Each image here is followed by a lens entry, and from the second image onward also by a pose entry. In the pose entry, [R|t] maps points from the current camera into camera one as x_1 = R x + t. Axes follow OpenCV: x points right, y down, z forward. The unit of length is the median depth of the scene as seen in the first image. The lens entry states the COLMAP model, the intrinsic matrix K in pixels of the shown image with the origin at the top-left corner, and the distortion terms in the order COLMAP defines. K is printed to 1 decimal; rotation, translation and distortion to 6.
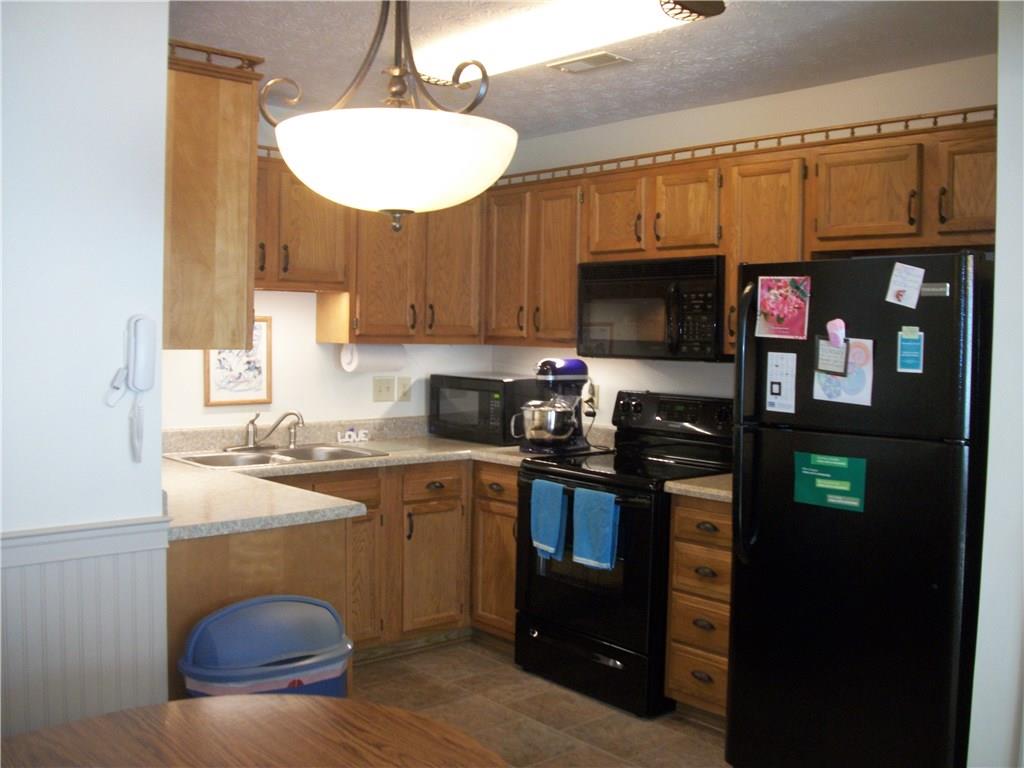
lens RADIAL K [[979.9, 0, 534.4], [0, 979.9, 386.6], [0, 0, 1]] dist [-0.114708, 0.000000]
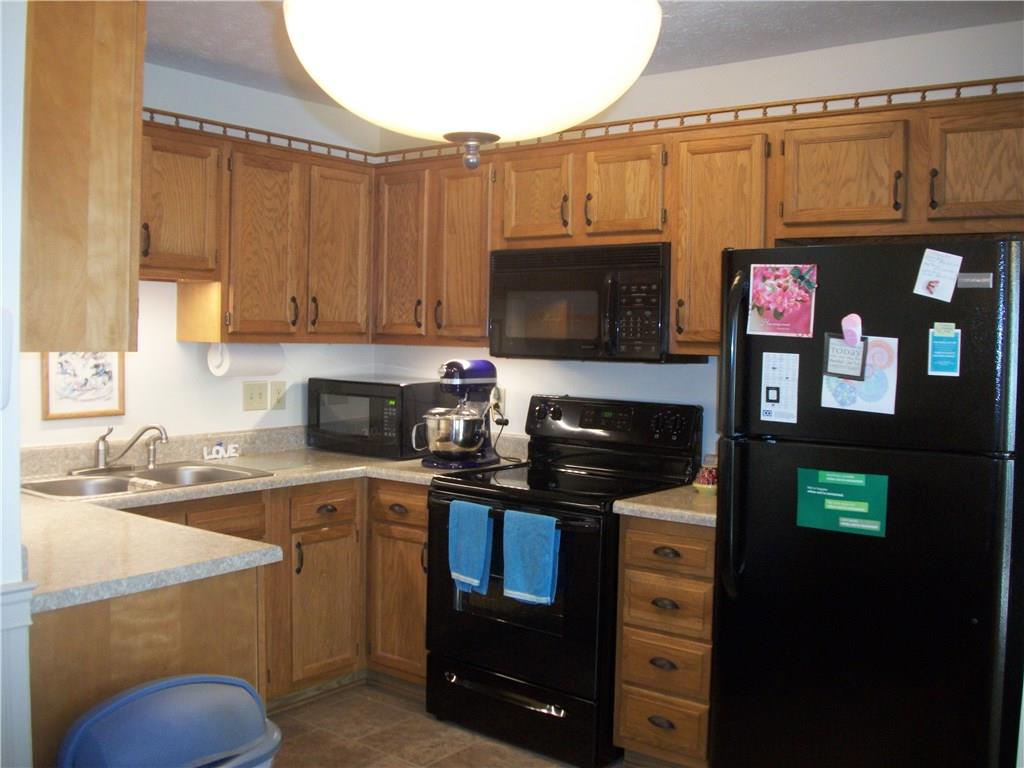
lens RADIAL K [[979.9, 0, 538.4], [0, 979.9, 384.5], [0, 0, 1]] dist [-0.114708, 0.000000]
pose [[0.982334, -0.009196, 0.186912, -0.083455], [0.009178, 0.999957, 0.000957, -0.007005], [-0.186913, 0.000775, 0.982376, 0.140102]]
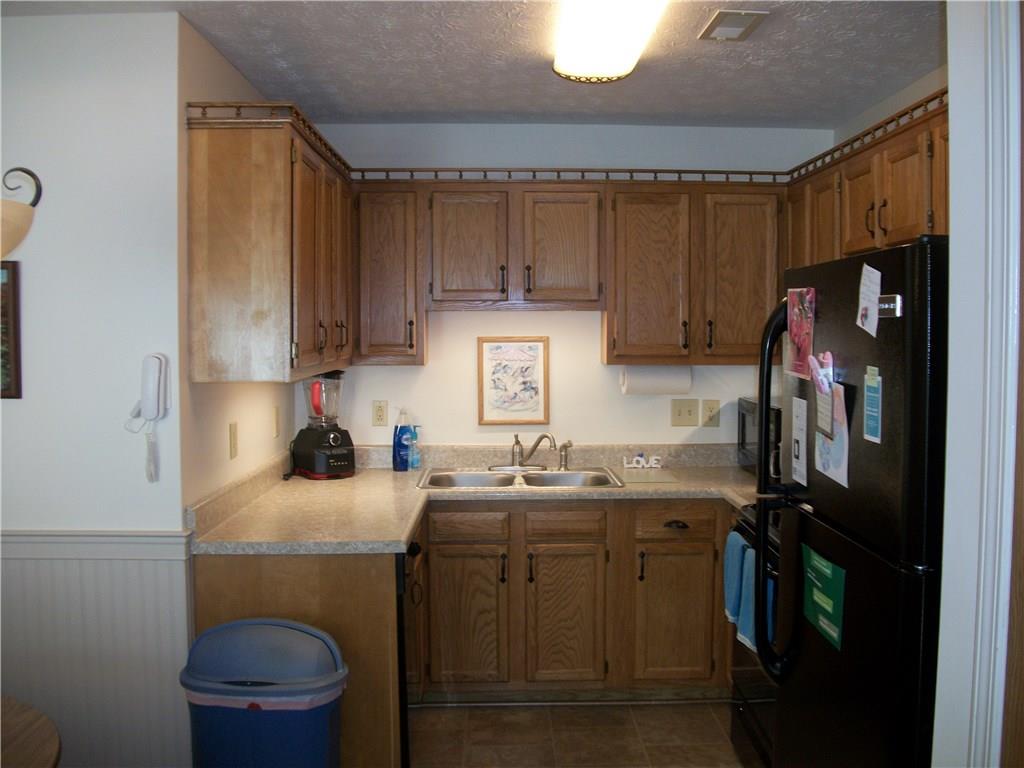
lens RADIAL K [[979.9, 0, 537.0], [0, 979.9, 387.4], [0, 0, 1]] dist [-0.114708, 0.000000]
pose [[0.766650, 0.021808, -0.641695, 0.398076], [-0.020971, 0.999740, 0.008923, -0.031978], [0.641723, 0.006616, 0.766908, 0.247962]]
